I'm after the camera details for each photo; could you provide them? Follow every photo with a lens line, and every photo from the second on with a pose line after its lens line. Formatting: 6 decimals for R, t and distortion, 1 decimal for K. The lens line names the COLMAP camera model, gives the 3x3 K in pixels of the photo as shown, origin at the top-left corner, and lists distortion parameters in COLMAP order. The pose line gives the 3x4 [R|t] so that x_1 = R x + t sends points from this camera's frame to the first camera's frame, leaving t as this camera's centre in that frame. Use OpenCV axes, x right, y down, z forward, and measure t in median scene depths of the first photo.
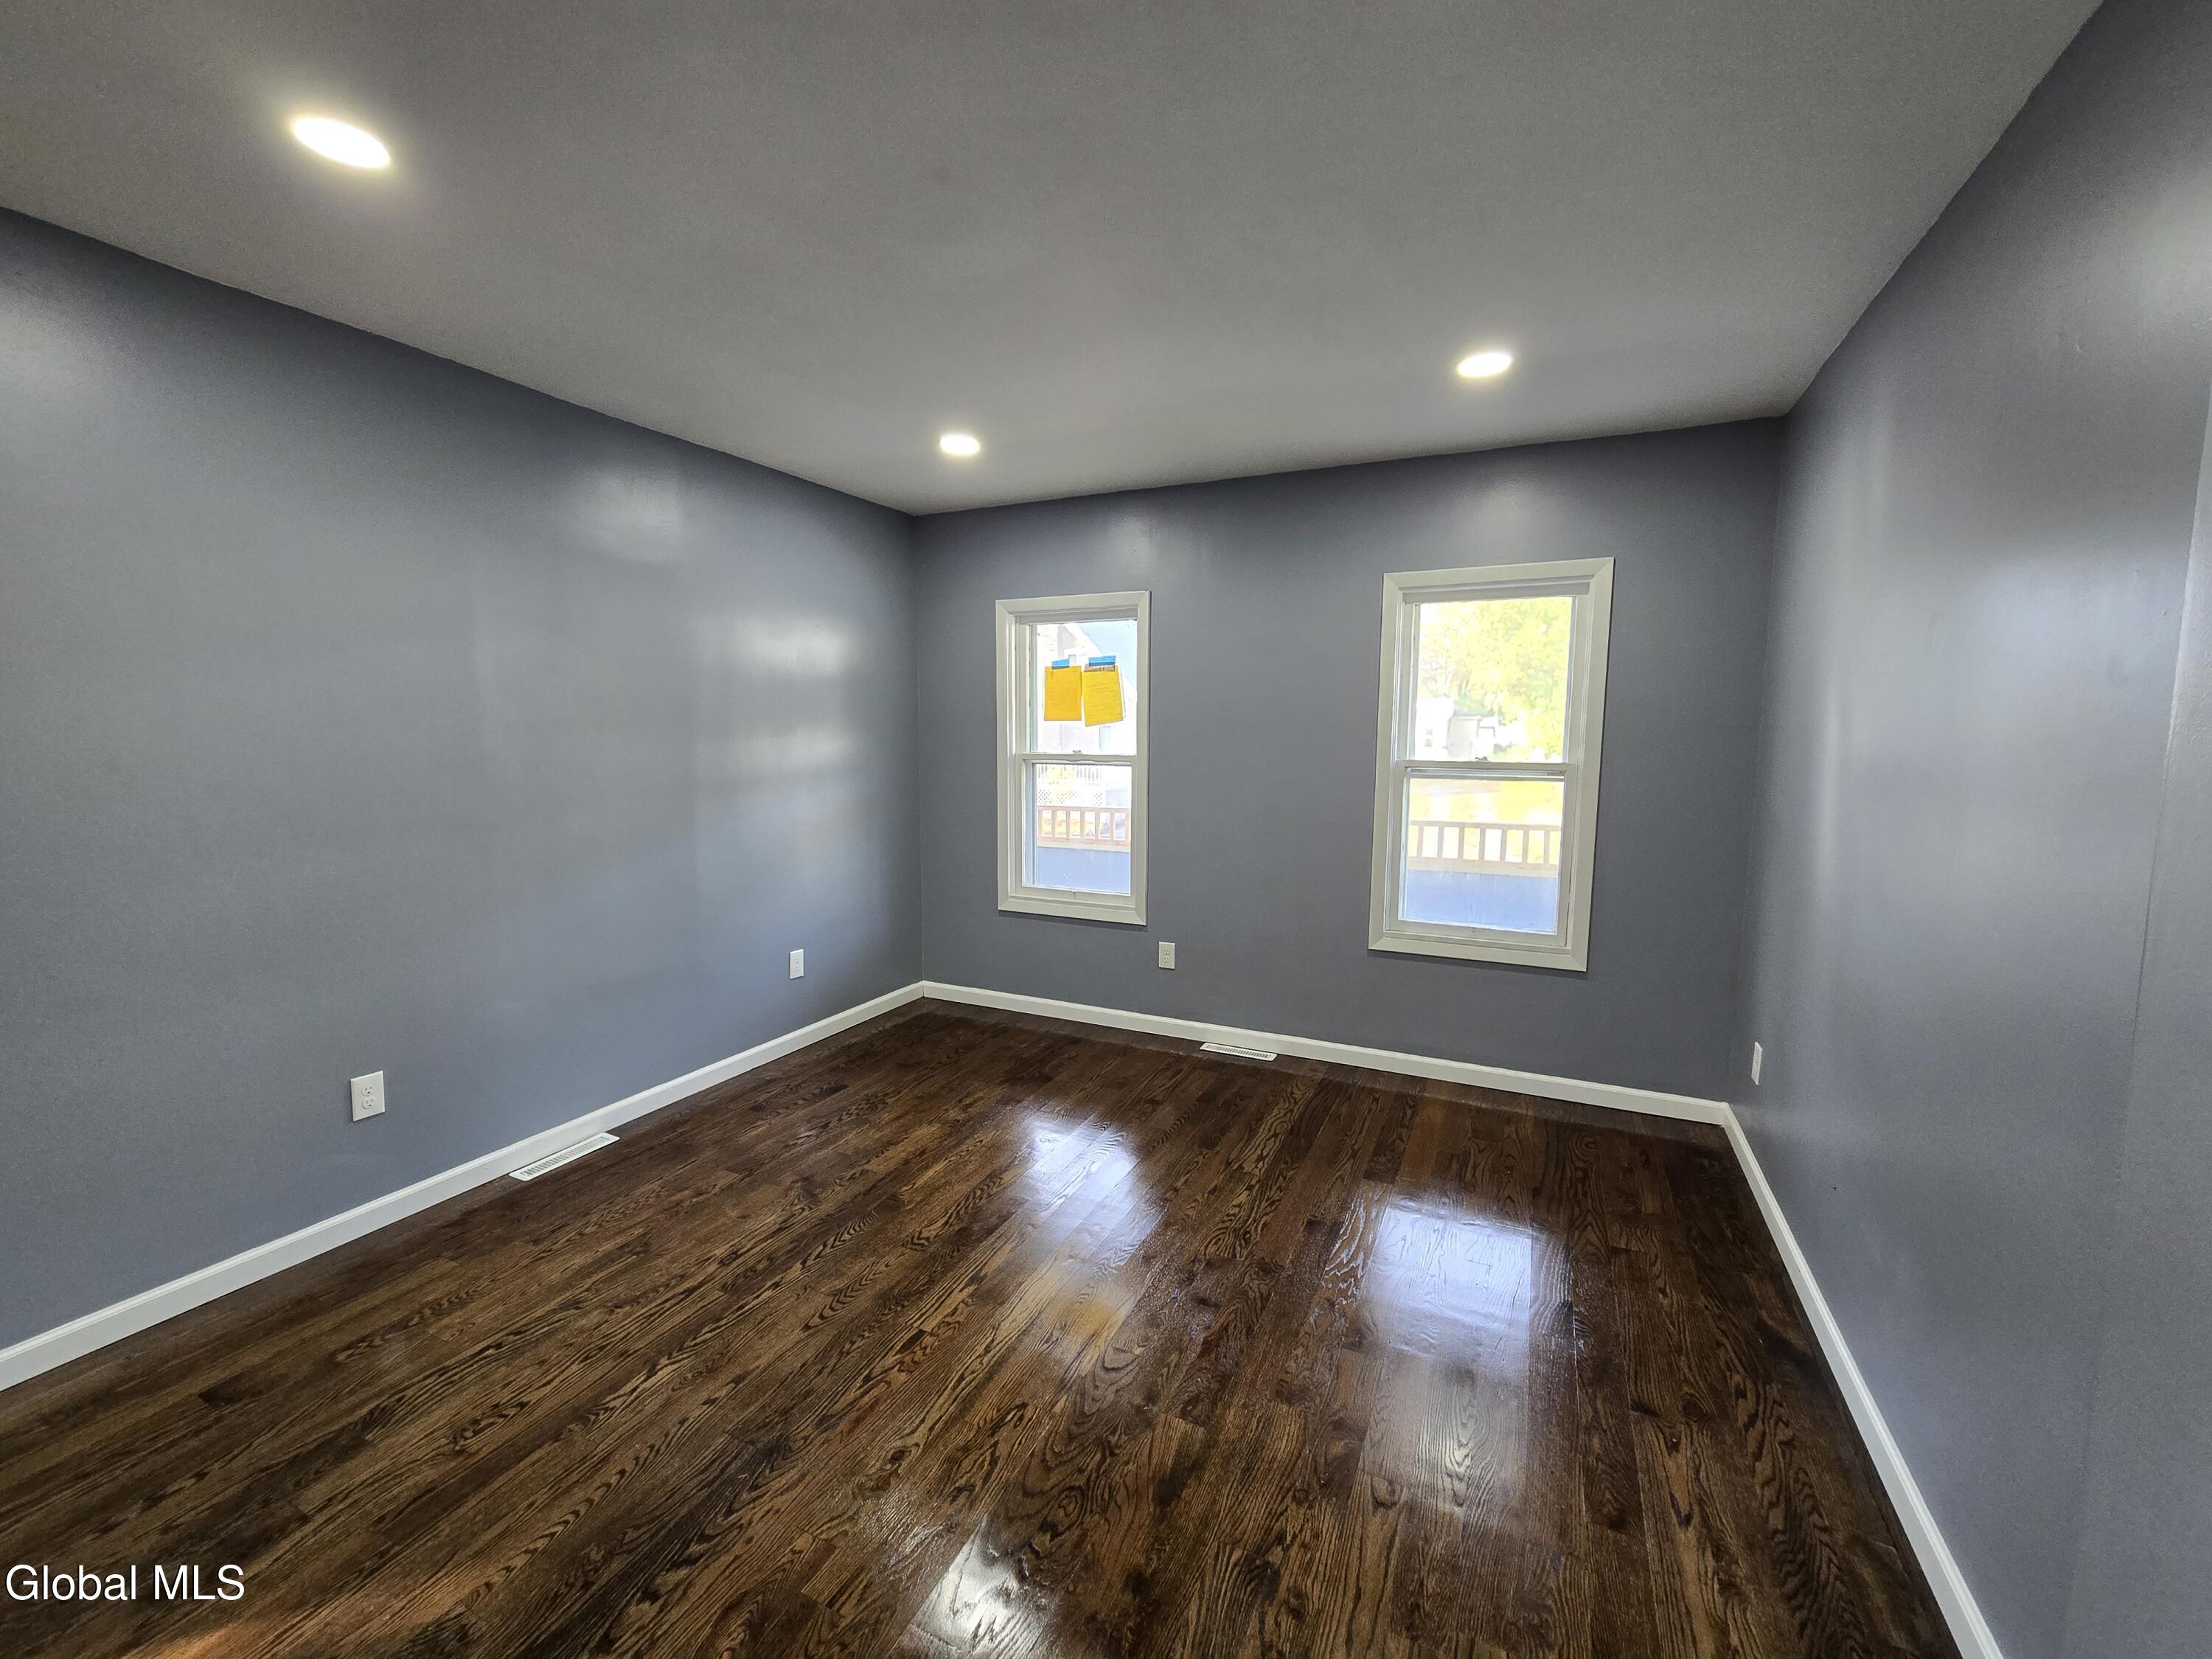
lens RADIAL K [[909.2, 0, 1101.8], [0, 909.2, 835.4], [0, 0, 1]] dist [-0.000159, 0.000374]
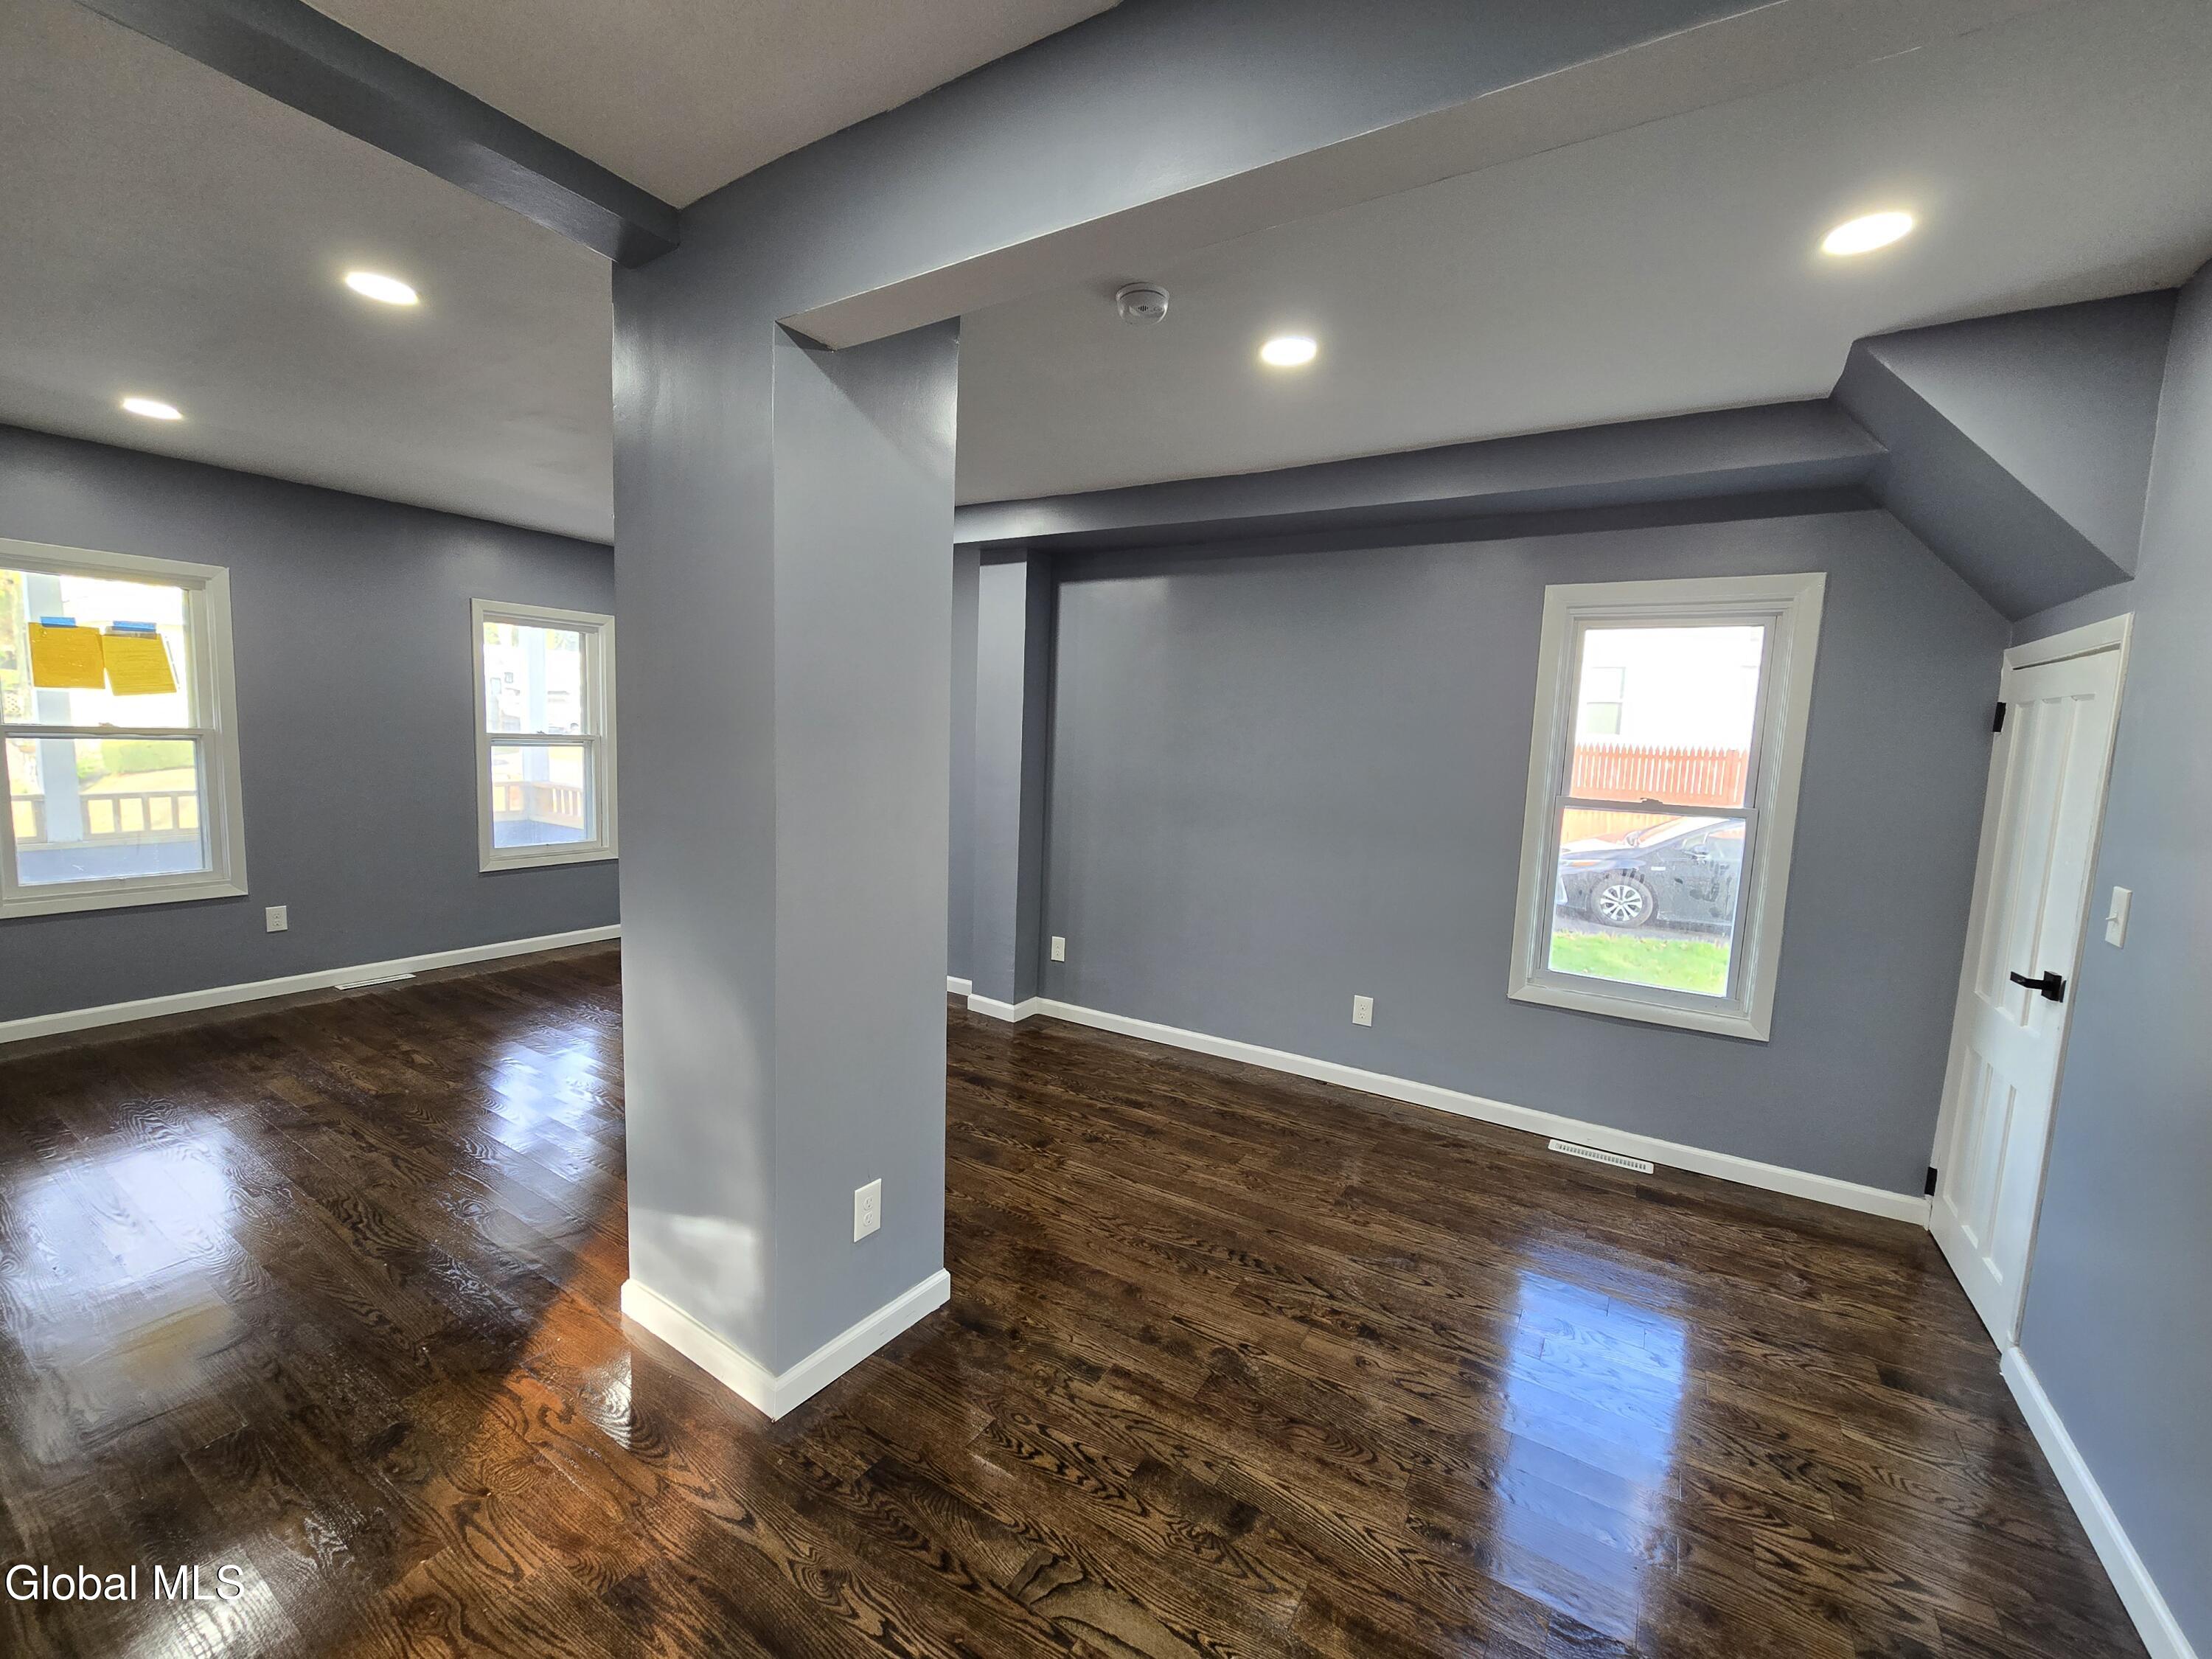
lens RADIAL K [[902.2, 0, 1095.9], [0, 902.2, 830.0], [0, 0, 1]] dist [-0.006692, 0.000298]
pose [[0.111372, -0.105872, 0.988123, -0.991552], [0.080300, 0.992016, 0.097238, 0.005541], [-0.990529, 0.068517, 0.118985, -0.084659]]
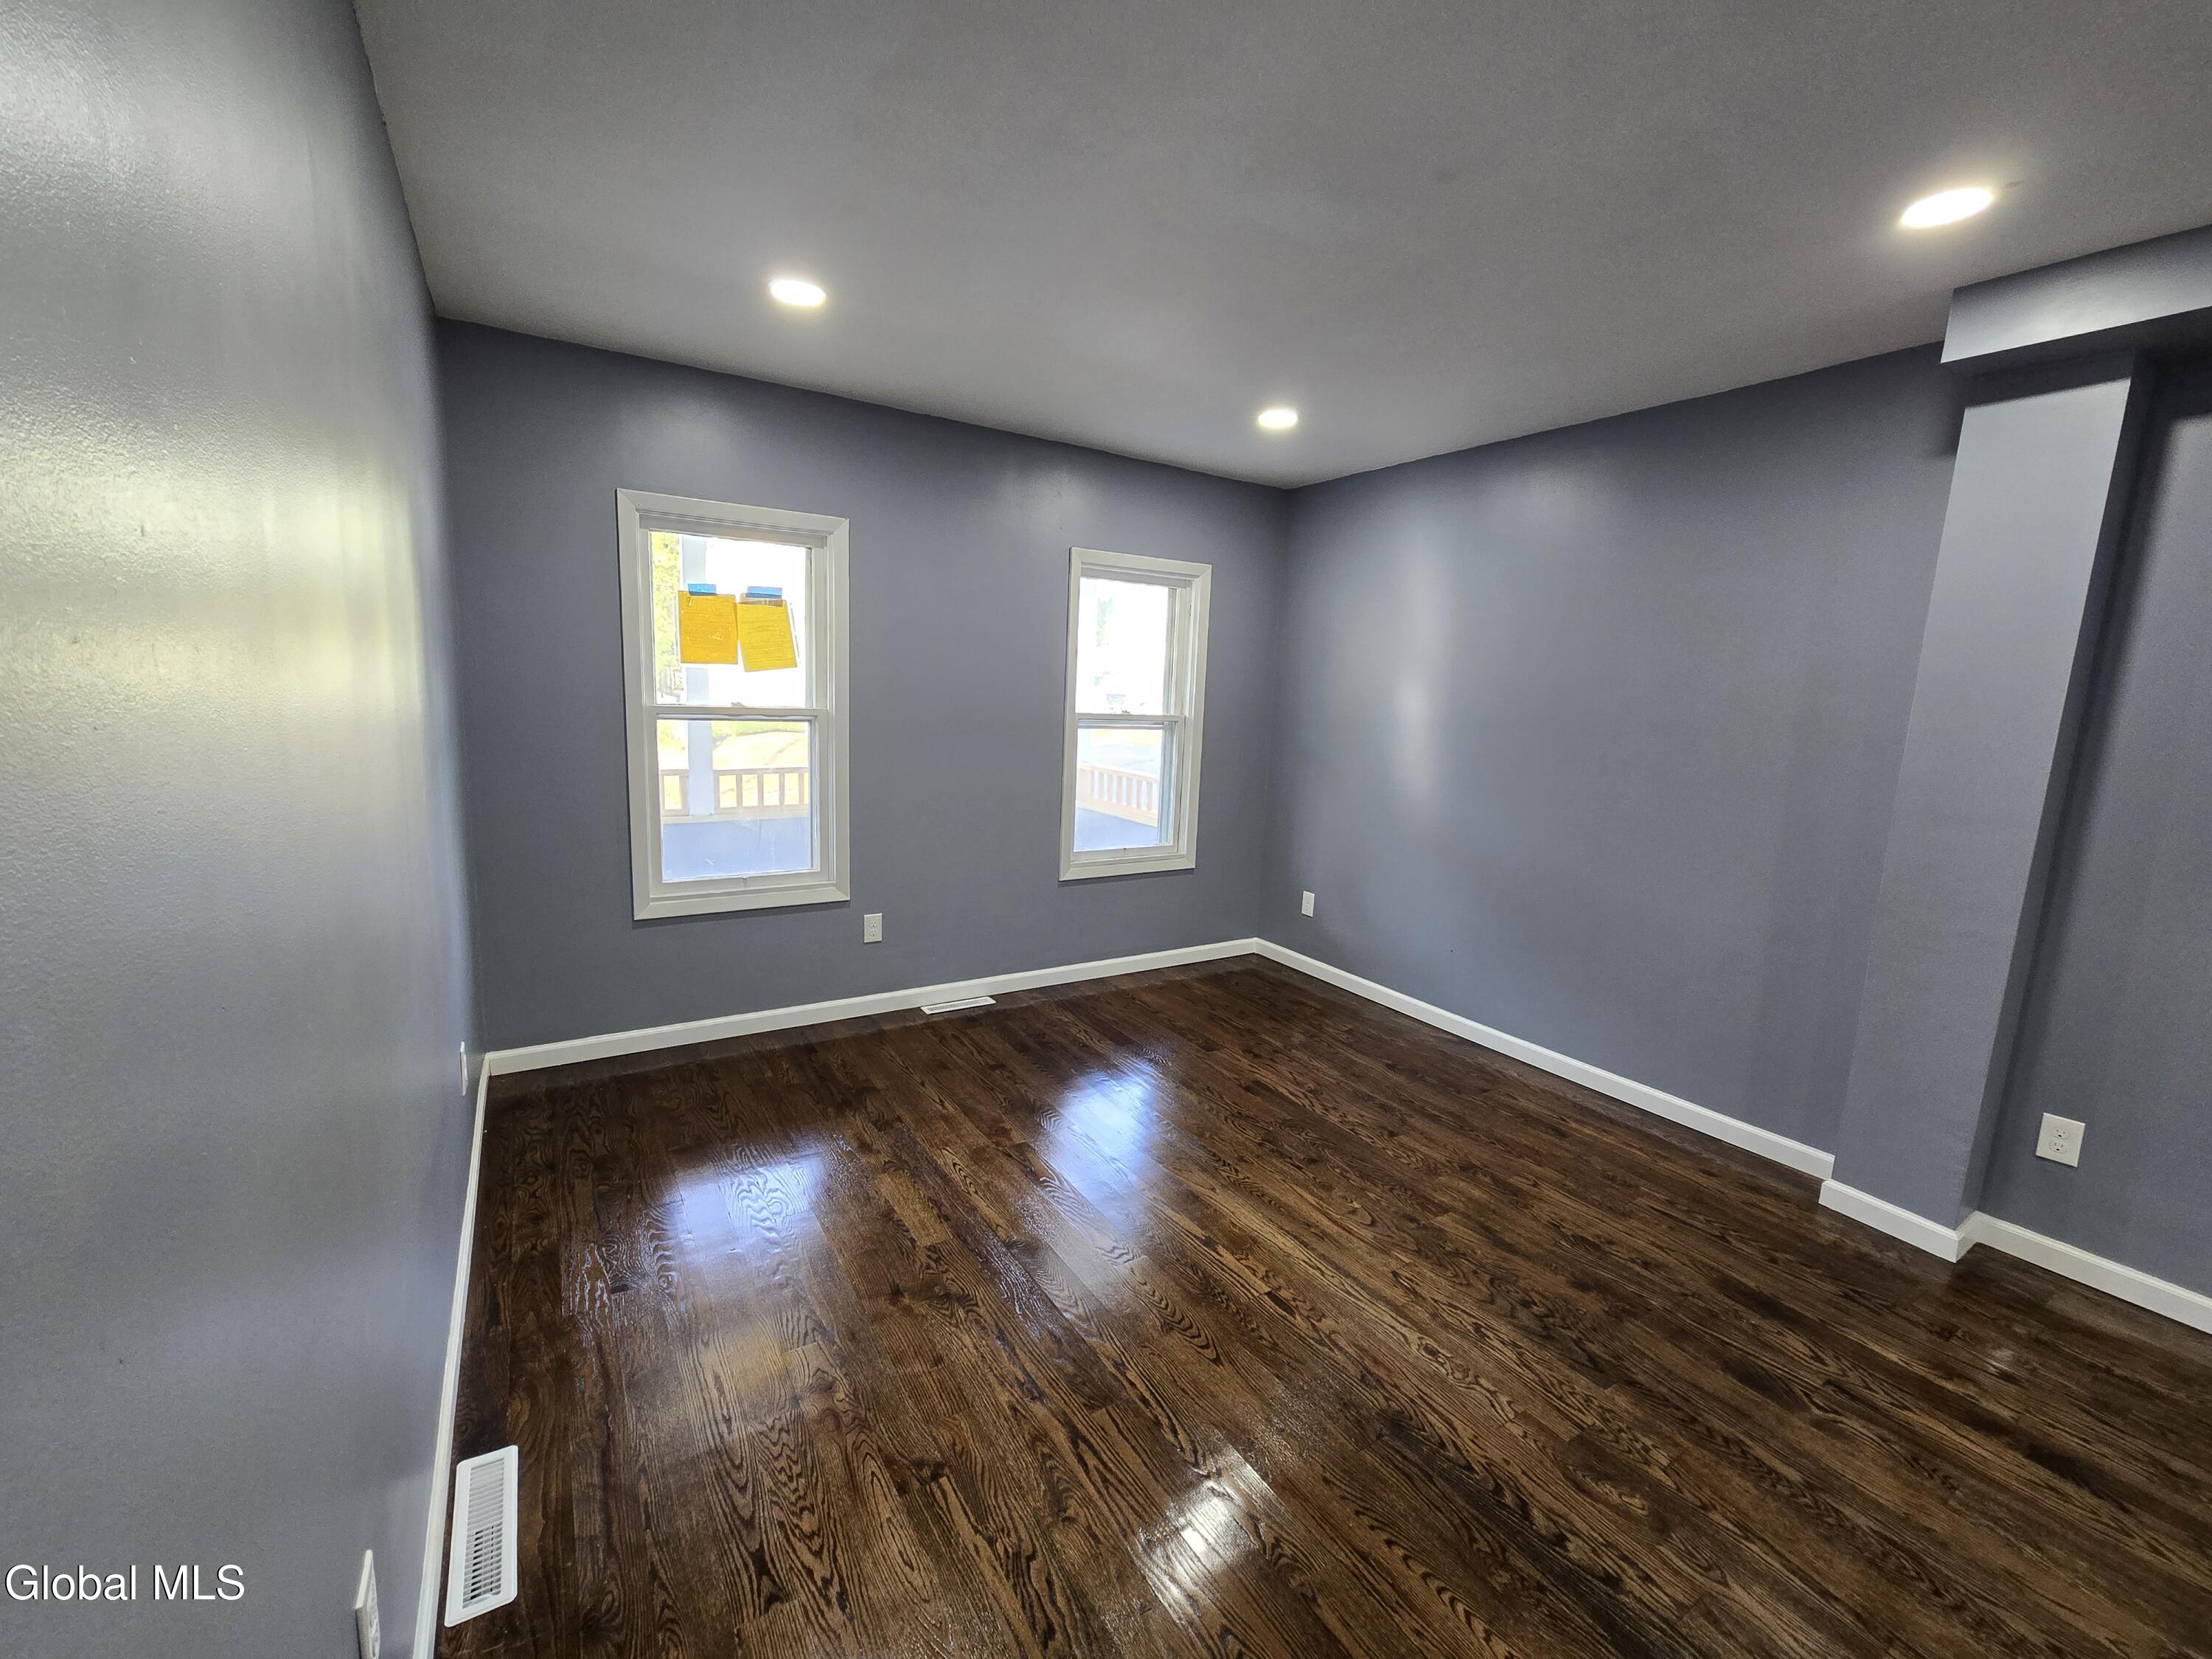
lens RADIAL K [[902.2, 0, 1095.9], [0, 902.2, 830.0], [0, 0, 1]] dist [-0.006692, 0.000298]
pose [[0.532203, -0.115160, 0.838748, -0.660935], [0.065432, 0.993337, 0.094867, -0.044867], [-0.844084, 0.004393, 0.536193, 0.381720]]
